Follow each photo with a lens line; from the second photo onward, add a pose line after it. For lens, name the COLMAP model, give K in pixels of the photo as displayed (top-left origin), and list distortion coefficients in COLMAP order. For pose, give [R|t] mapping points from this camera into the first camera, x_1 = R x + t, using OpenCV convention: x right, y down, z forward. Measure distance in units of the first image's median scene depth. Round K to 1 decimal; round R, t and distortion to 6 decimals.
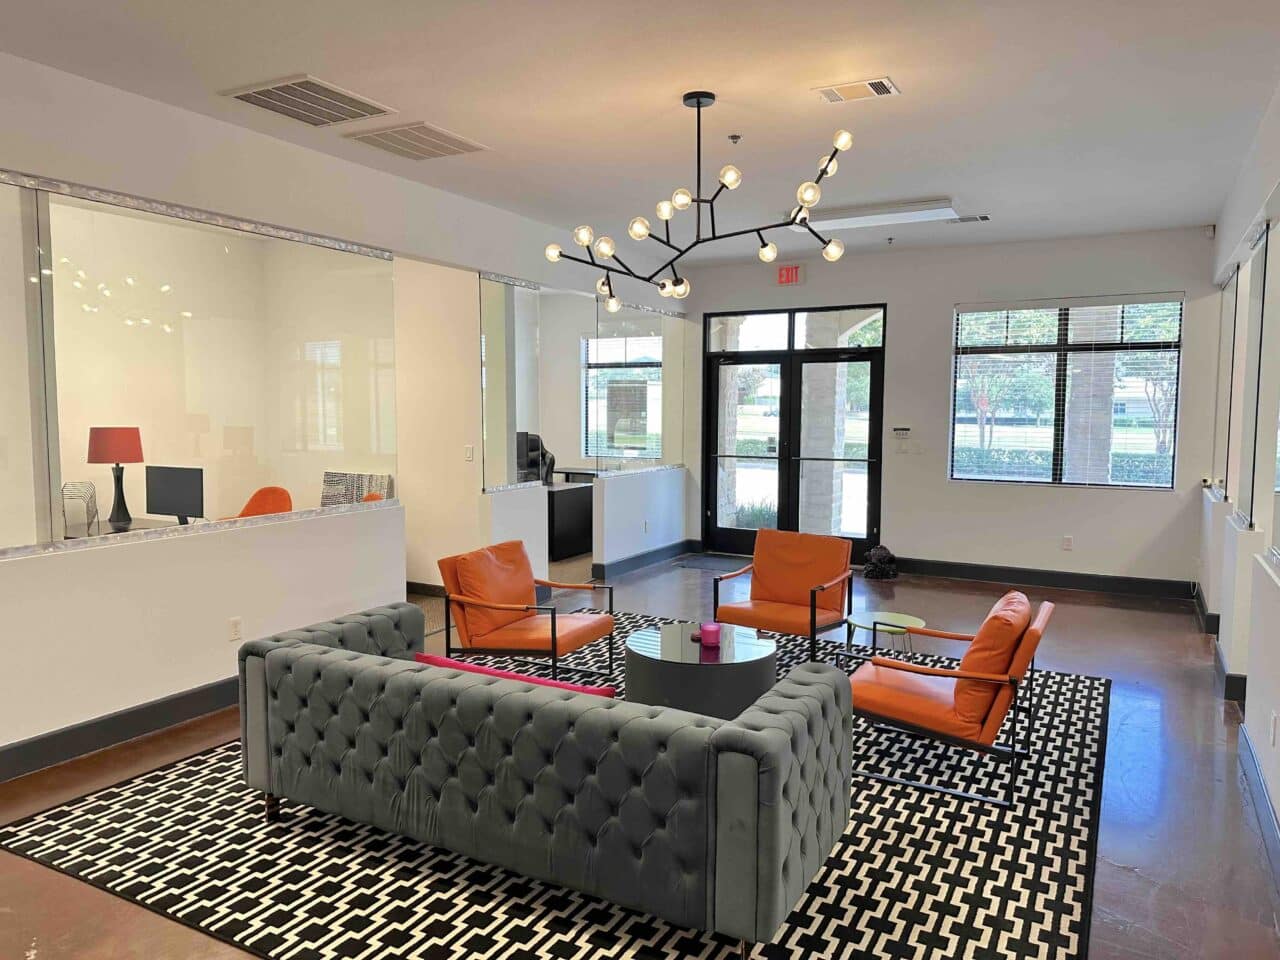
lens RADIAL K [[898.9, 0, 640.0], [0, 898.9, 480.0], [0, 0, 1]] dist [0.051745, -0.054474]
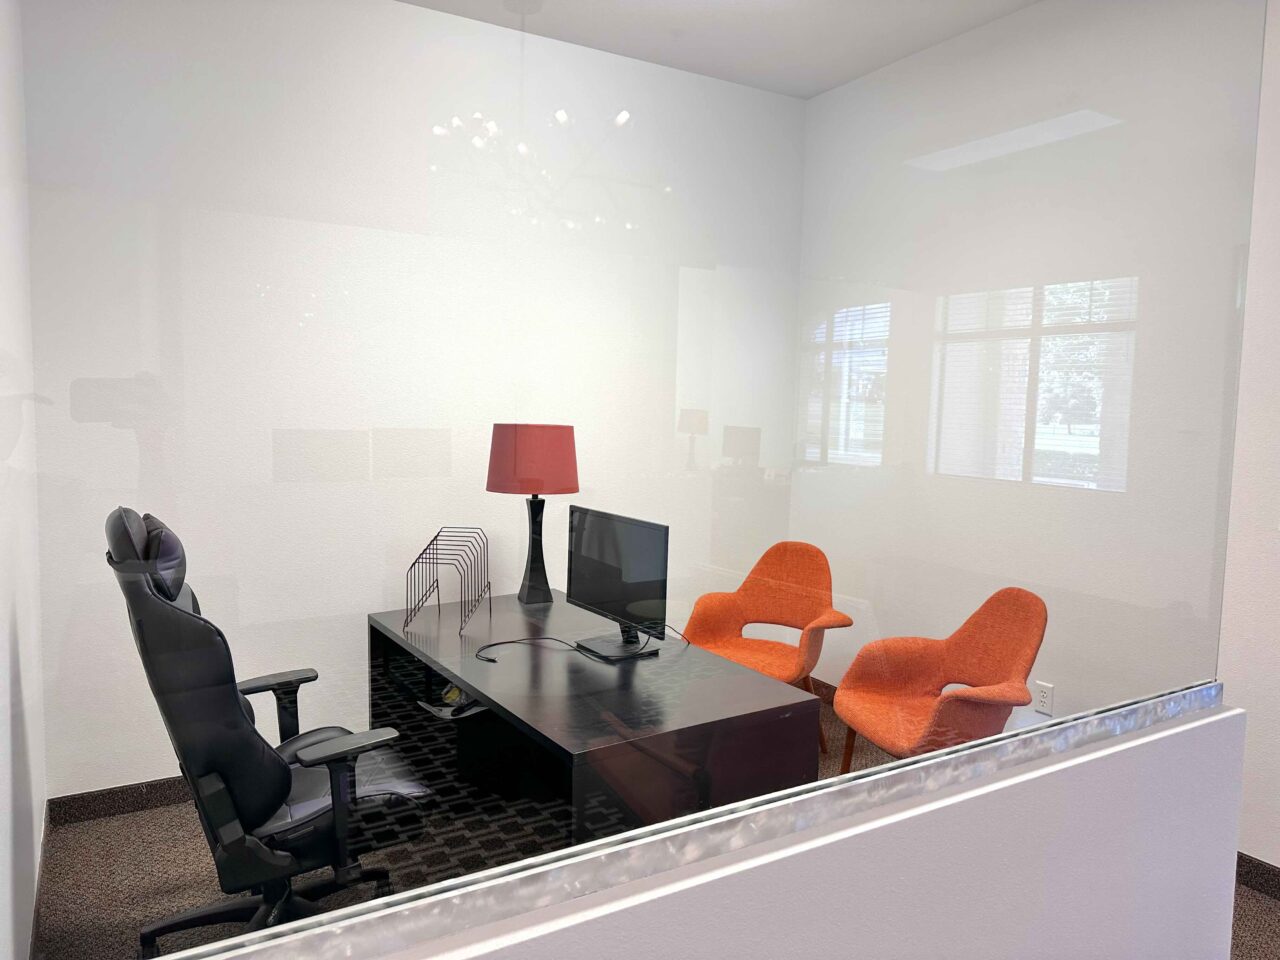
lens RADIAL K [[898.9, 0, 640.0], [0, 898.9, 480.0], [0, 0, 1]] dist [0.051745, -0.054474]
pose [[0.865079, 0.056785, -0.498411, -0.169503], [-0.059027, 0.998193, 0.011276, -0.022681], [0.498151, 0.019665, 0.866867, 0.372726]]
